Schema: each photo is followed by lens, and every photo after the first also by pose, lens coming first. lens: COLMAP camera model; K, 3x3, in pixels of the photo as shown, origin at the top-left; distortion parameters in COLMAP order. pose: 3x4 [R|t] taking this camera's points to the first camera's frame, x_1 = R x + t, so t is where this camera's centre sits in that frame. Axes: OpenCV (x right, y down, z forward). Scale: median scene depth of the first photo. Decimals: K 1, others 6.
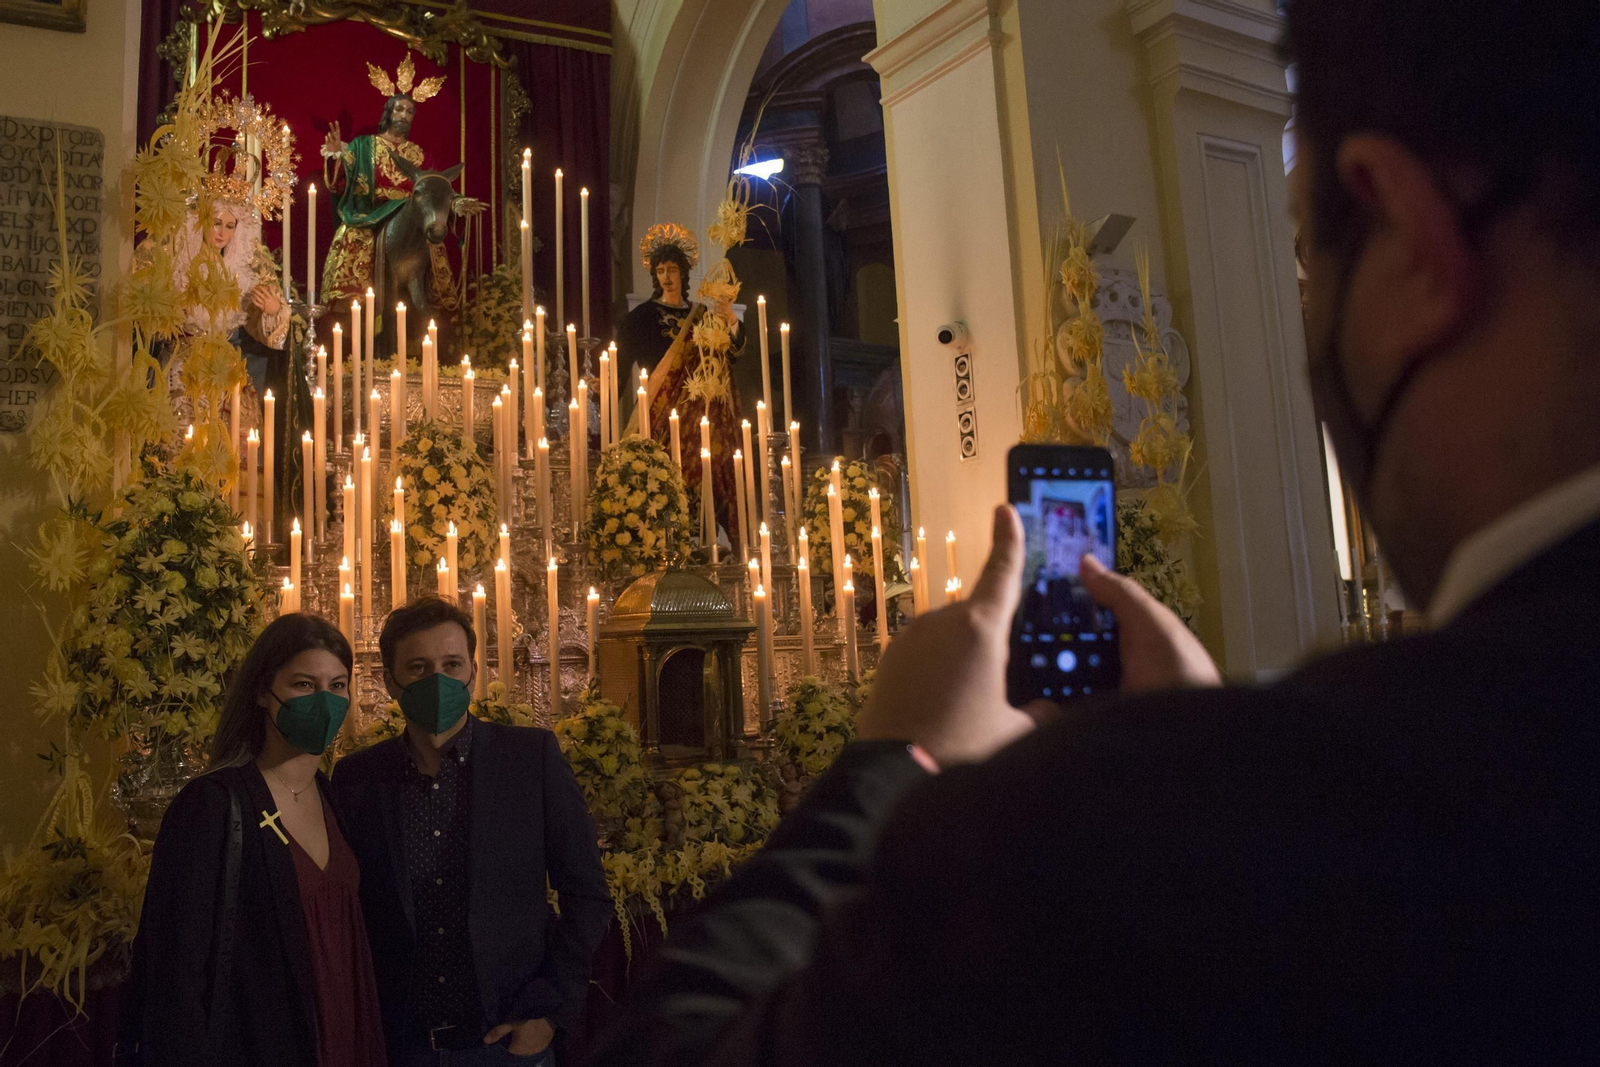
lens RADIAL K [[1515.7, 0, 793.4], [0, 1515.7, 465.9], [0, 0, 1]] dist [-0.128520, 0.159698]
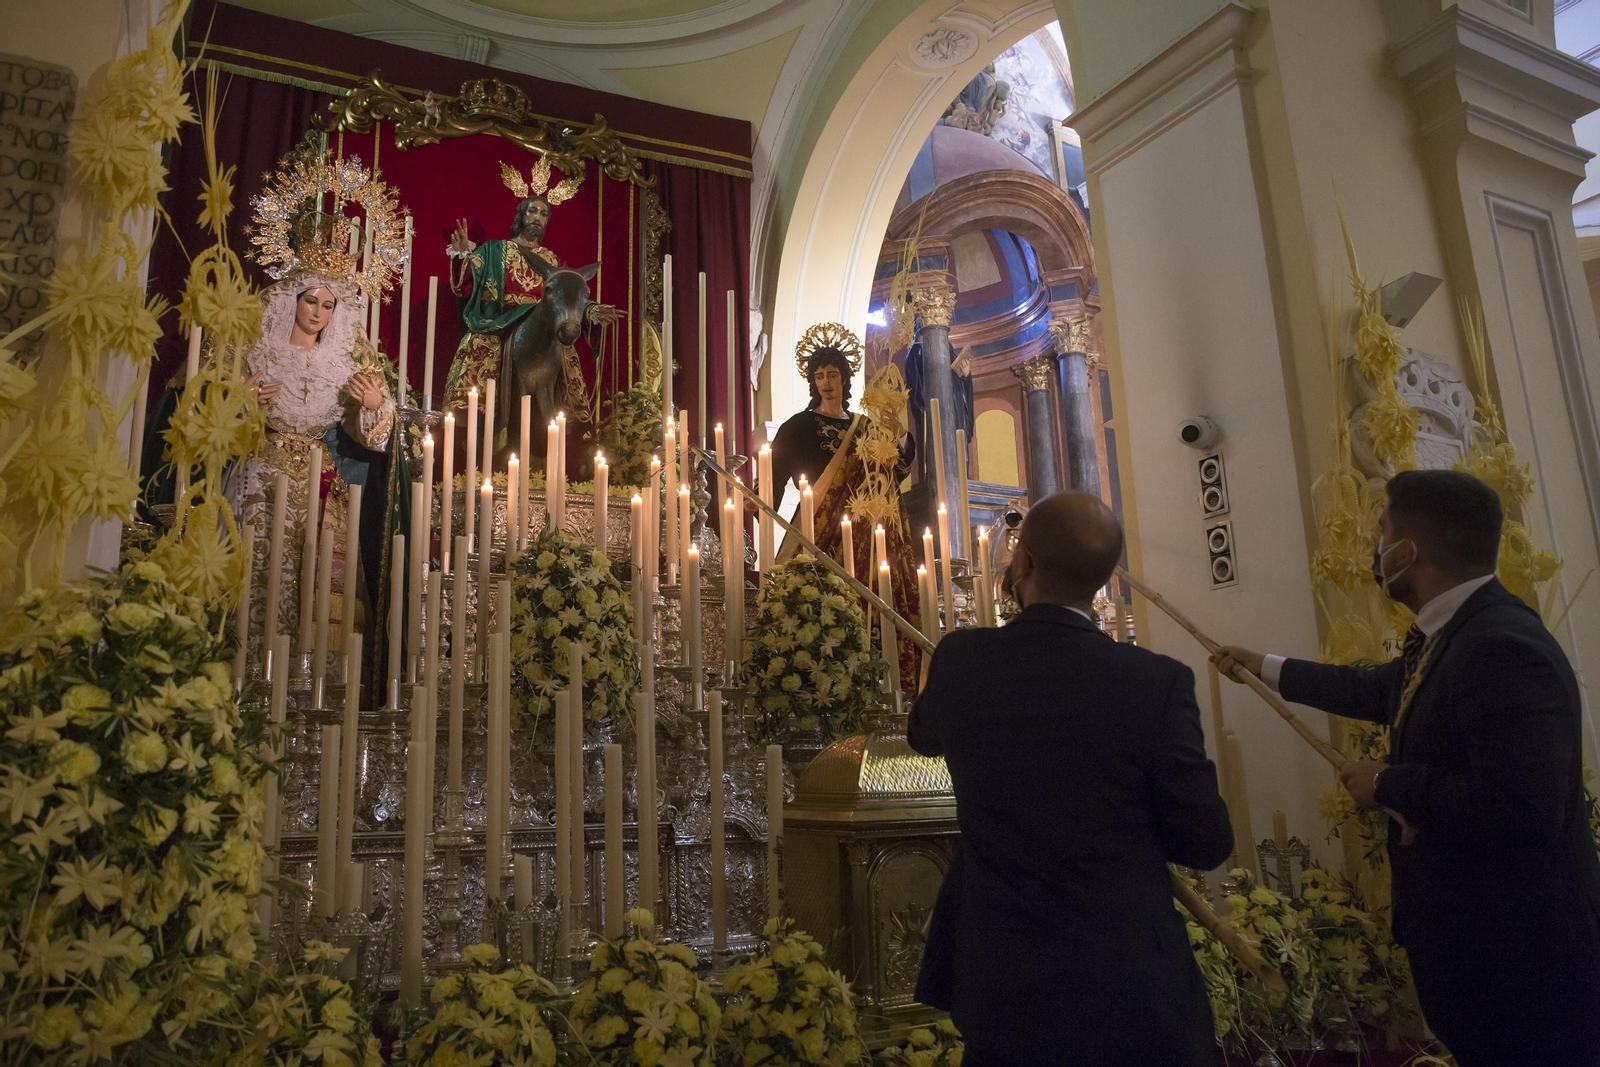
lens RADIAL K [[1275.4, 0, 803.0], [0, 1275.4, 482.3], [0, 0, 1]] dist [-0.097331, 0.100367]
pose [[0.998601, 0.002405, -0.052818, -0.069114], [-0.007801, 0.994732, -0.102213, 0.011189], [0.052294, 0.102482, 0.993359, 0.313830]]
